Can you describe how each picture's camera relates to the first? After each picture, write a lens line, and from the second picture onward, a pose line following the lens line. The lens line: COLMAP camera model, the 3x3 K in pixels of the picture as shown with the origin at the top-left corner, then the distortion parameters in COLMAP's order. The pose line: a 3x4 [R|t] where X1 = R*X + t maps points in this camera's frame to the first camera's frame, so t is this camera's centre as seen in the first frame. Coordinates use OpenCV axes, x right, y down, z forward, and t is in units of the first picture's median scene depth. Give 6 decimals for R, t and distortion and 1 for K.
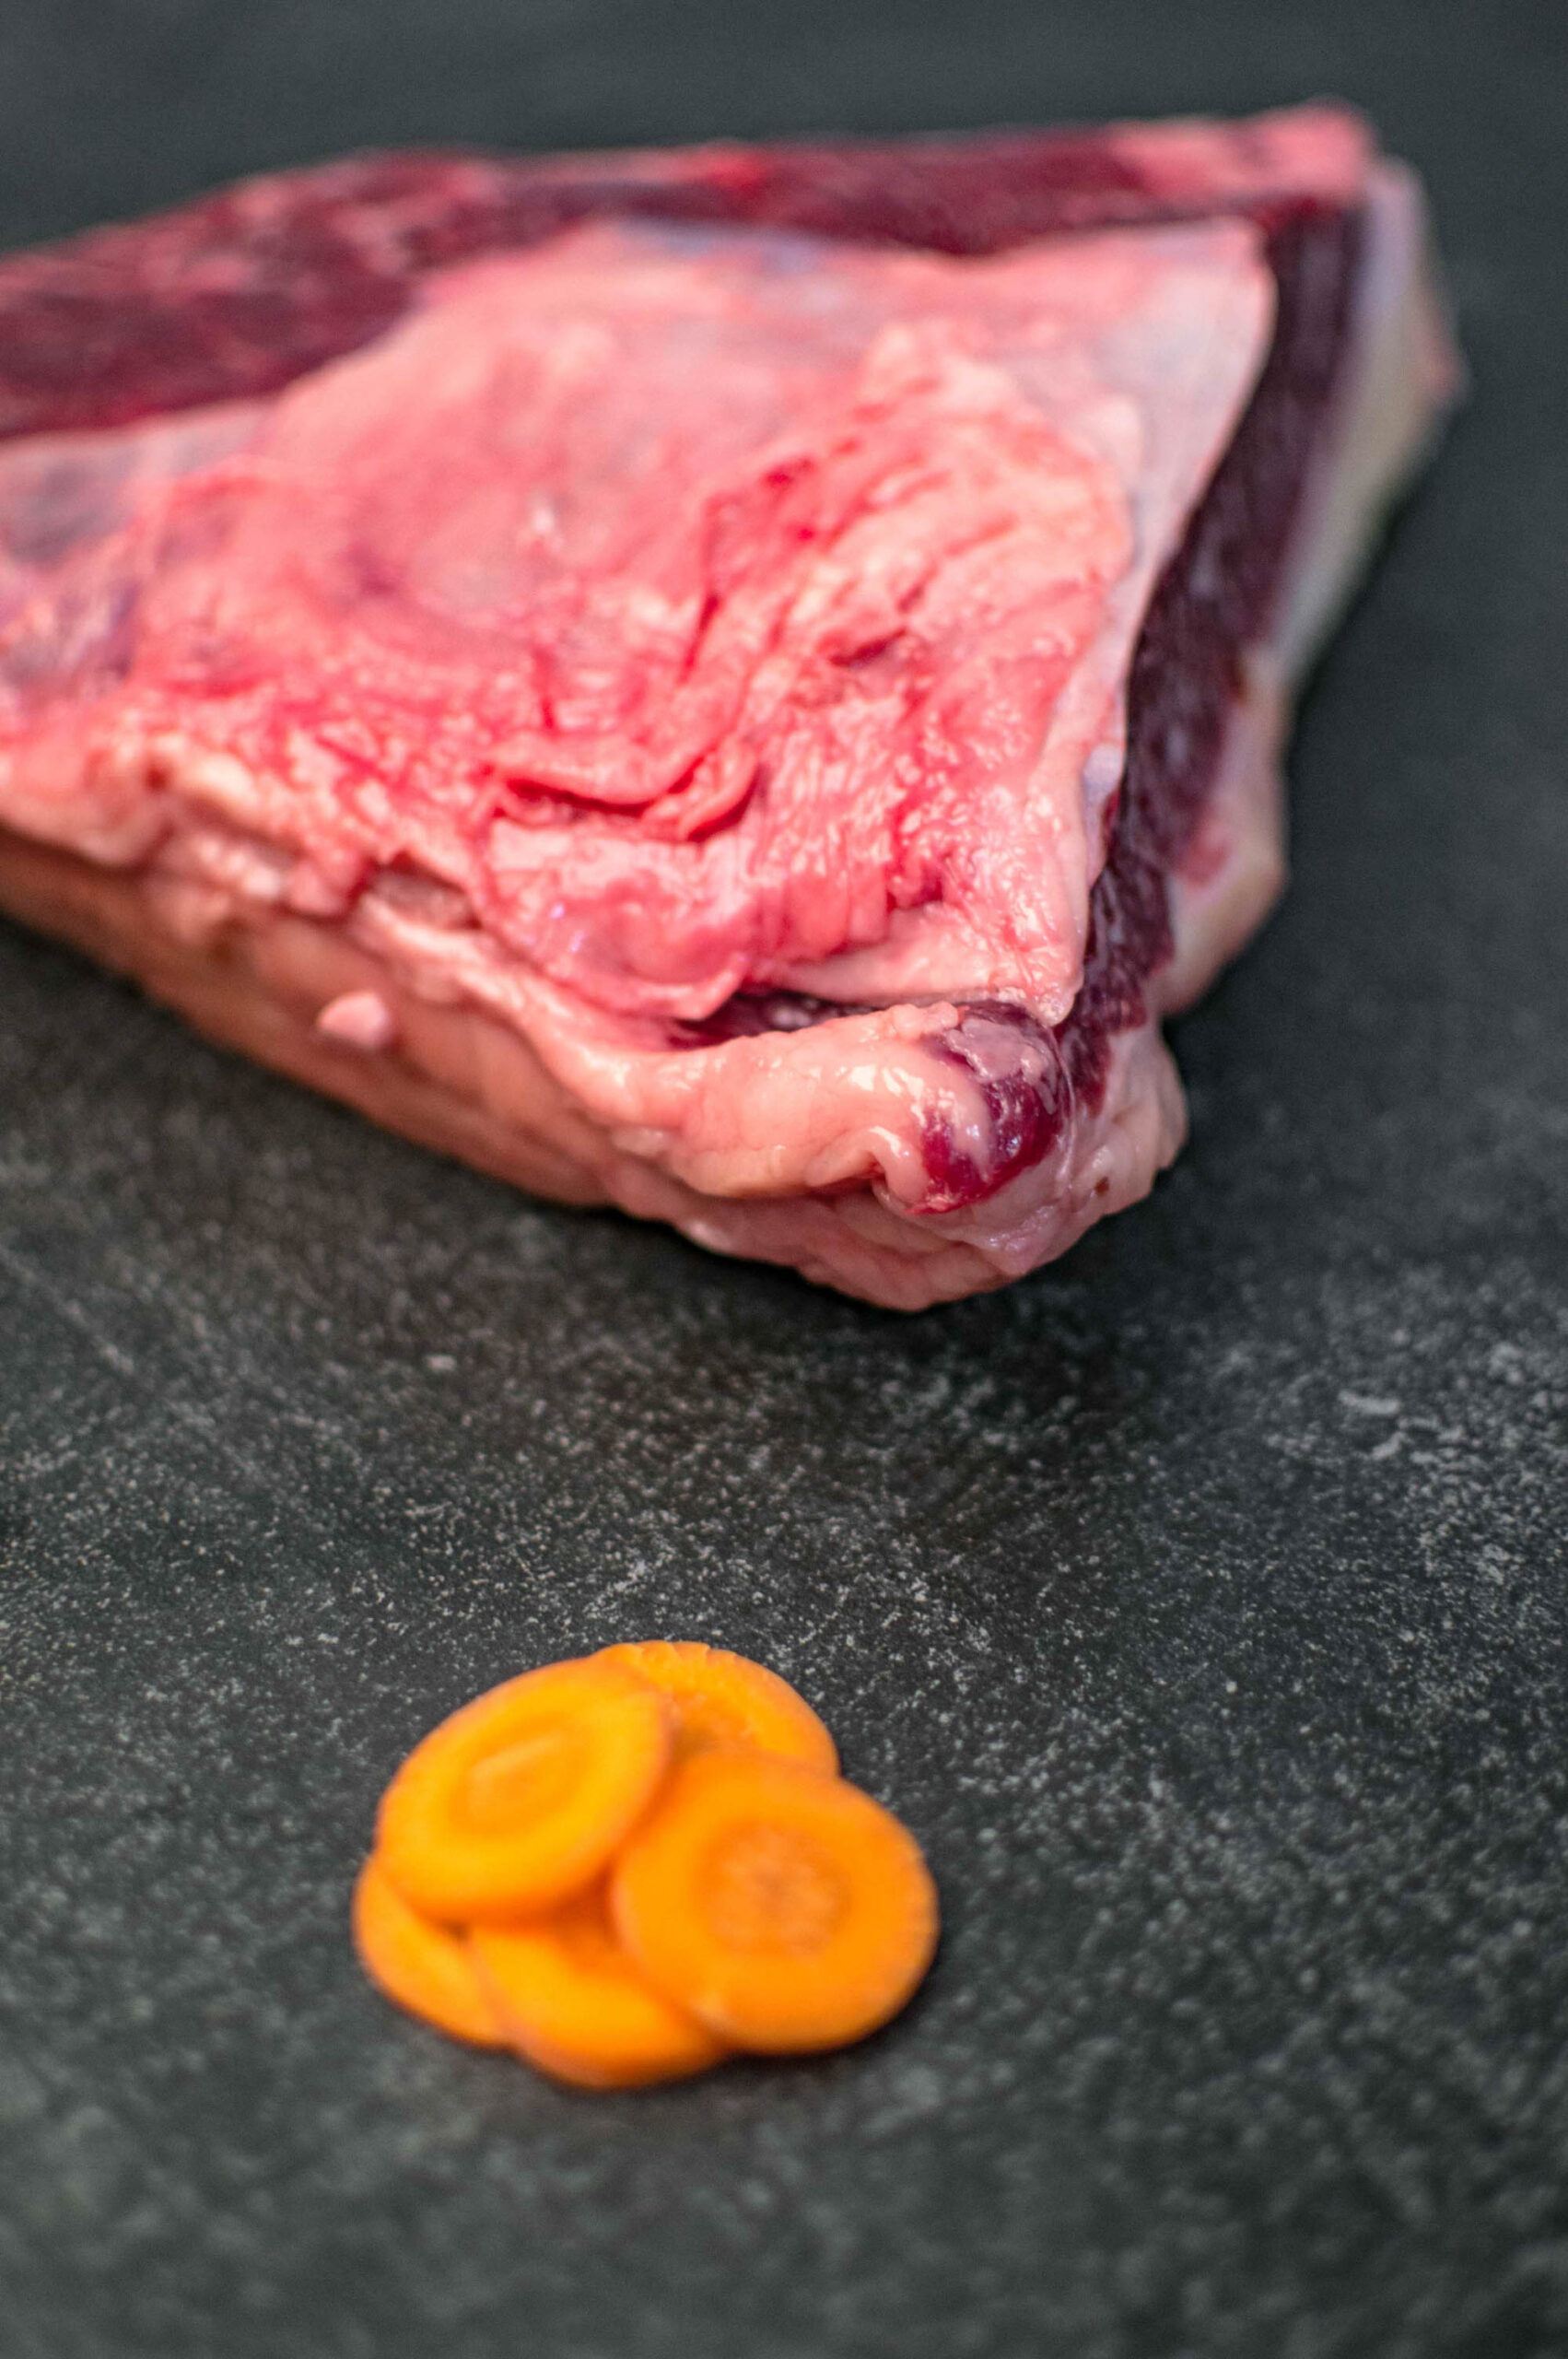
lens RADIAL K [[3779.7, 0, 784.0], [0, 3779.7, 1179.5], [0, 0, 1]] dist [-0.280536, 0.288002]
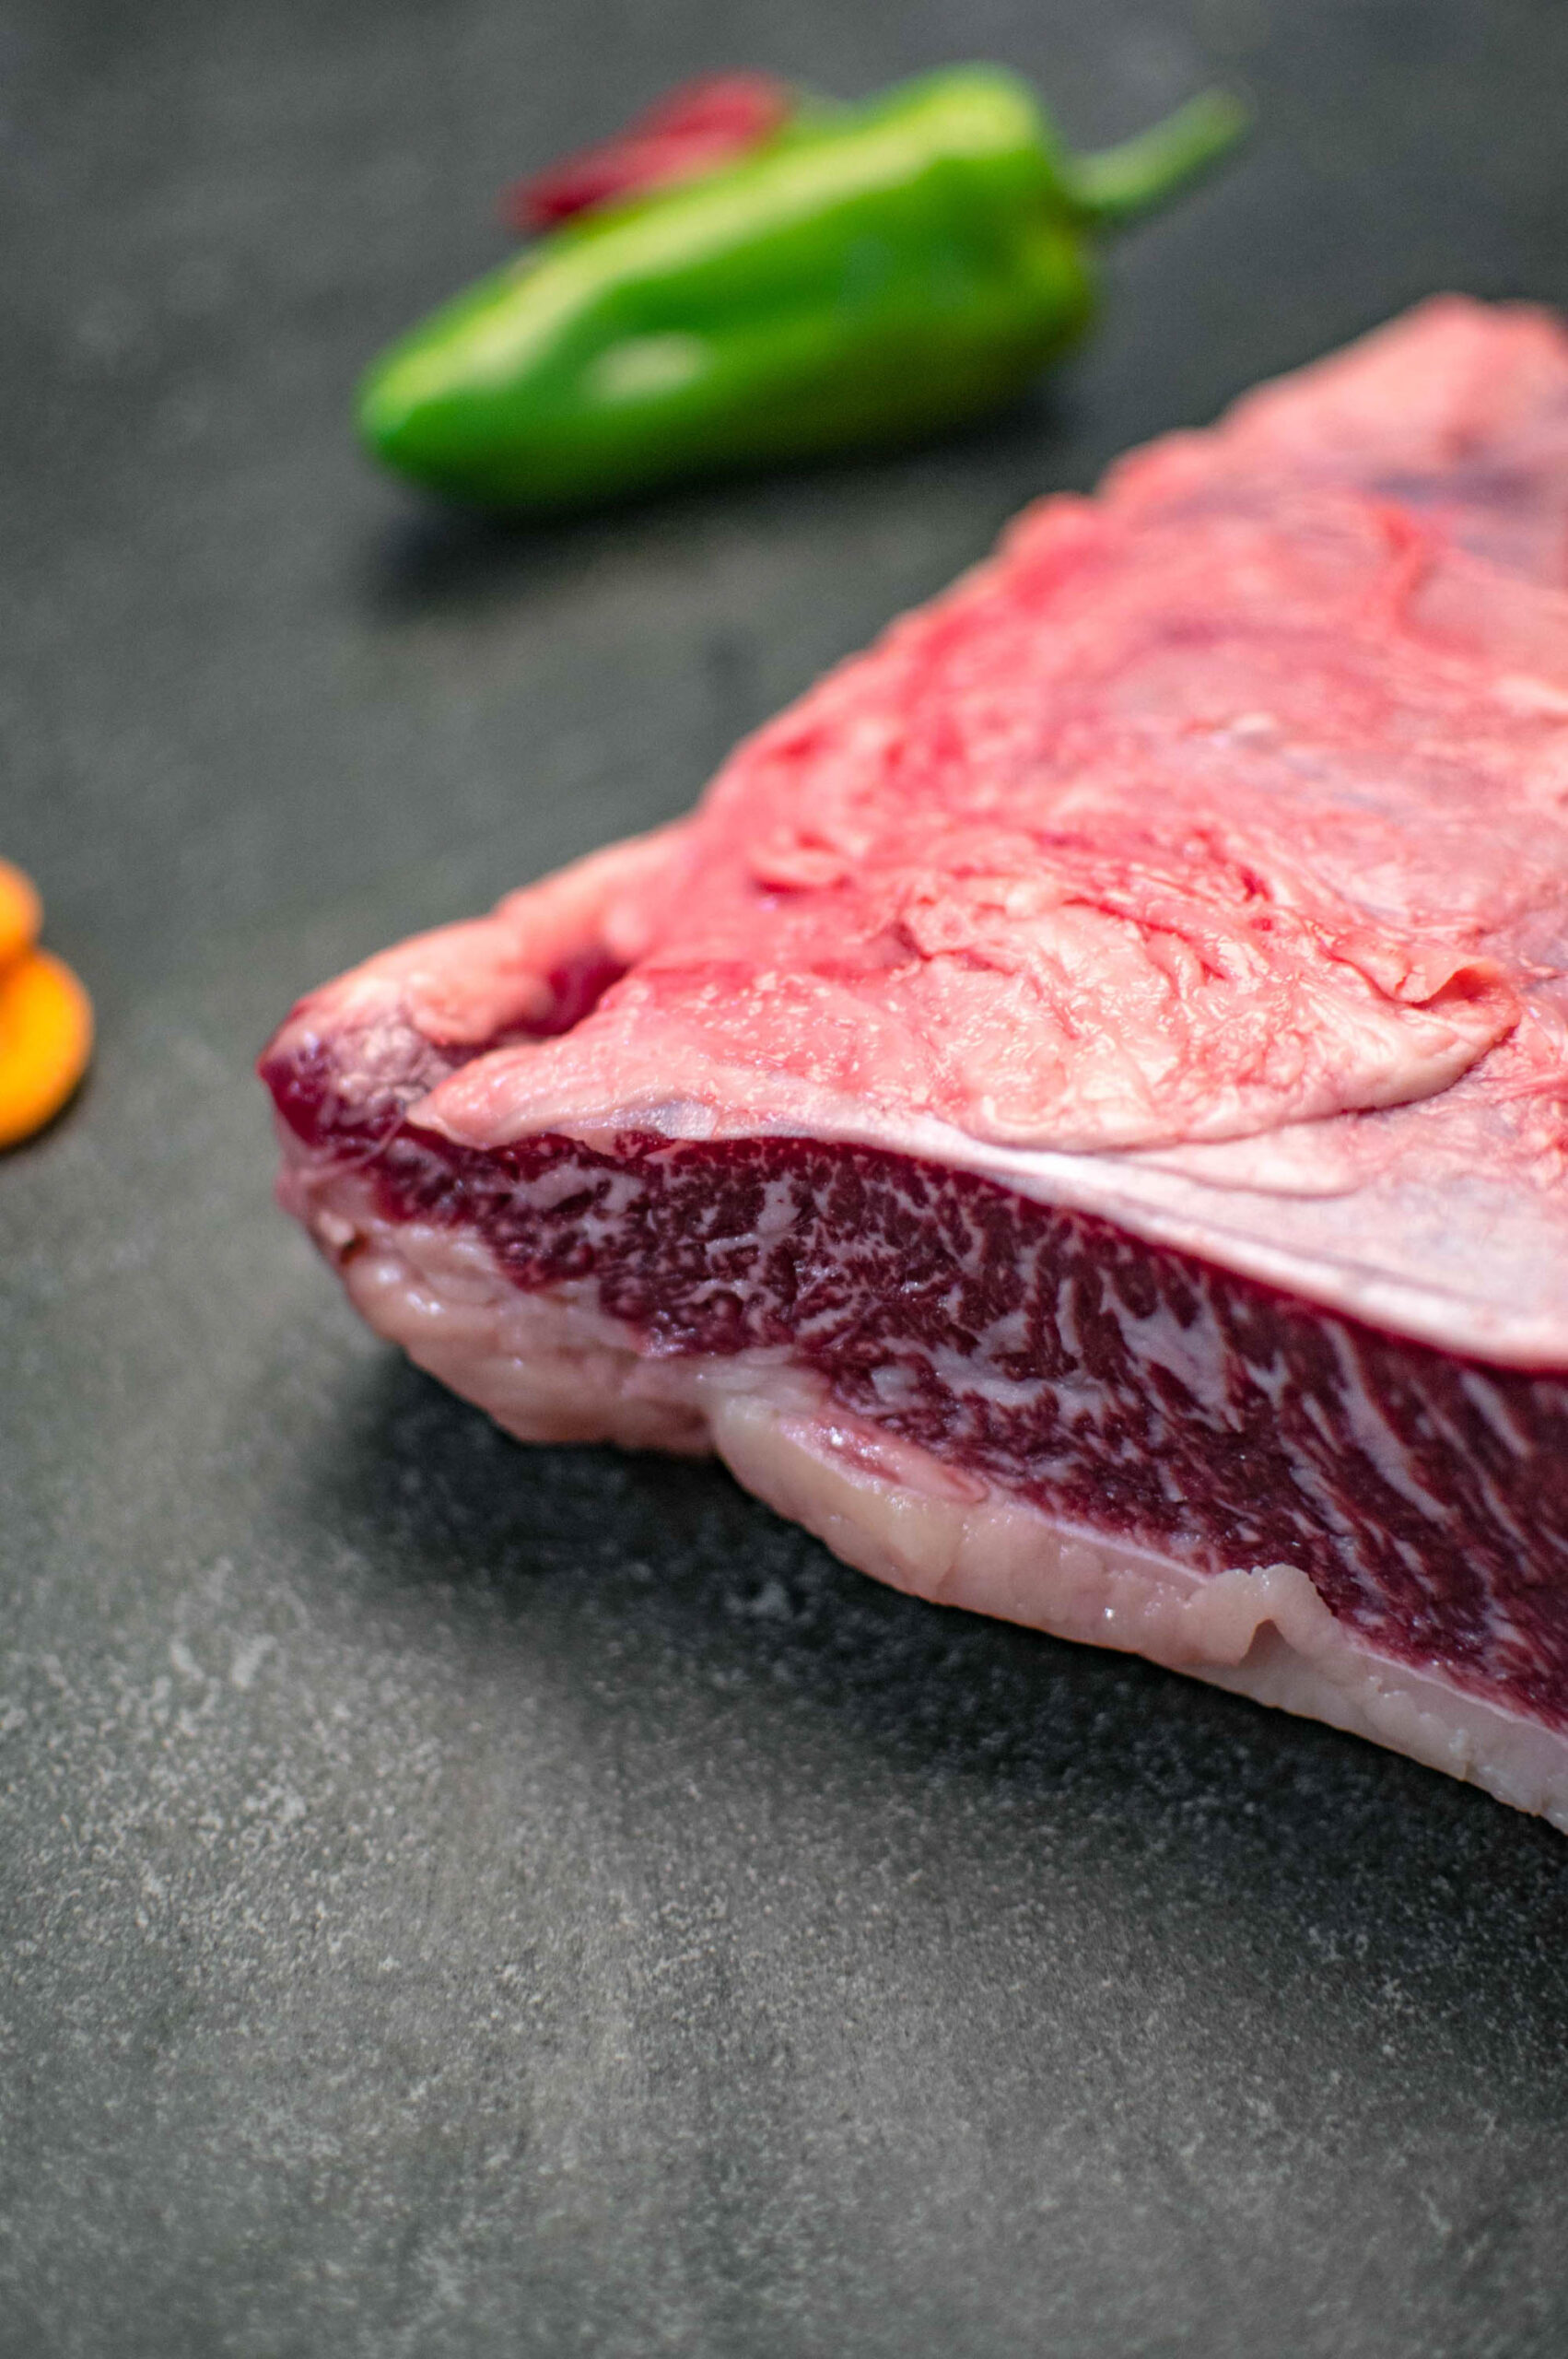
lens RADIAL K [[3779.7, 0, 784.0], [0, 3779.7, 1179.5], [0, 0, 1]] dist [-0.280536, 0.288002]
pose [[-0.142625, 0.745350, -0.651239, 0.658103], [-0.690972, 0.396118, 0.604688, -0.644182], [0.708672, 0.536231, 0.458520, 0.612989]]
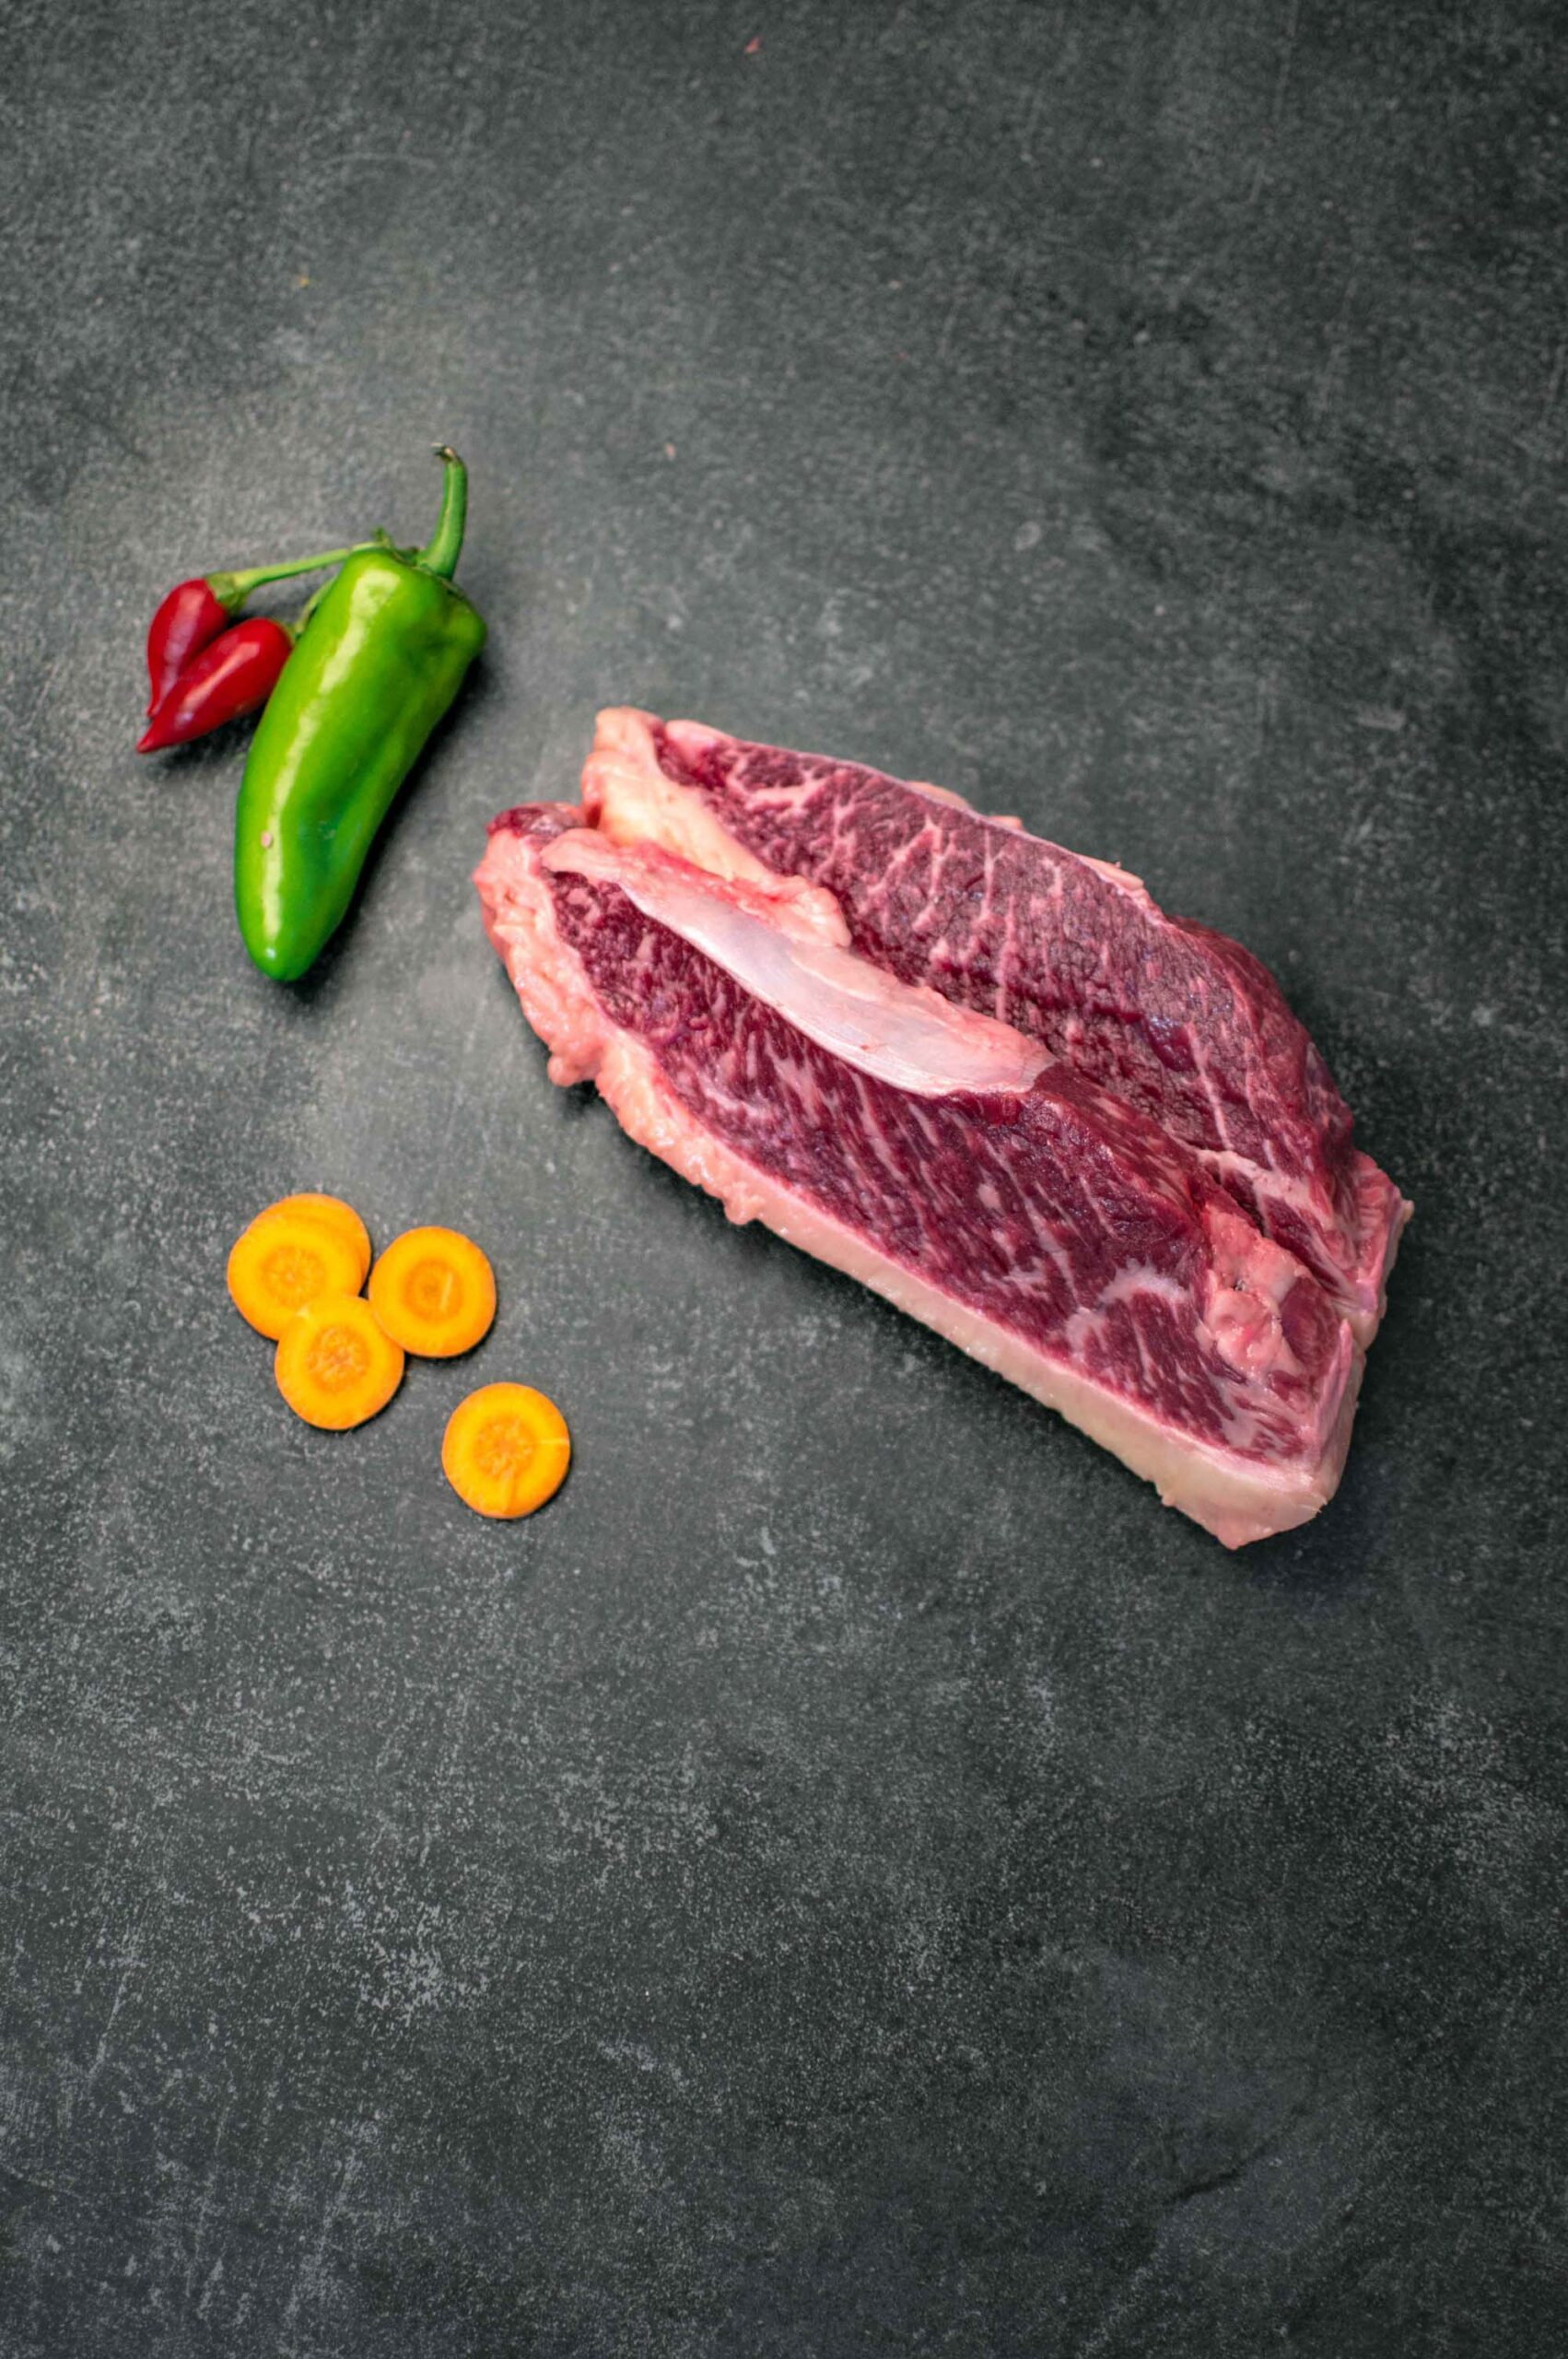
lens RADIAL K [[3779.7, 0, 784.0], [0, 3779.7, 1179.5], [0, 0, 1]] dist [-0.280536, 0.288002]
pose [[0.557455, 0.813148, -0.167436, 0.353304], [-0.562436, 0.518242, 0.644276, -1.422032], [0.610664, -0.264982, 0.746240, -0.516690]]
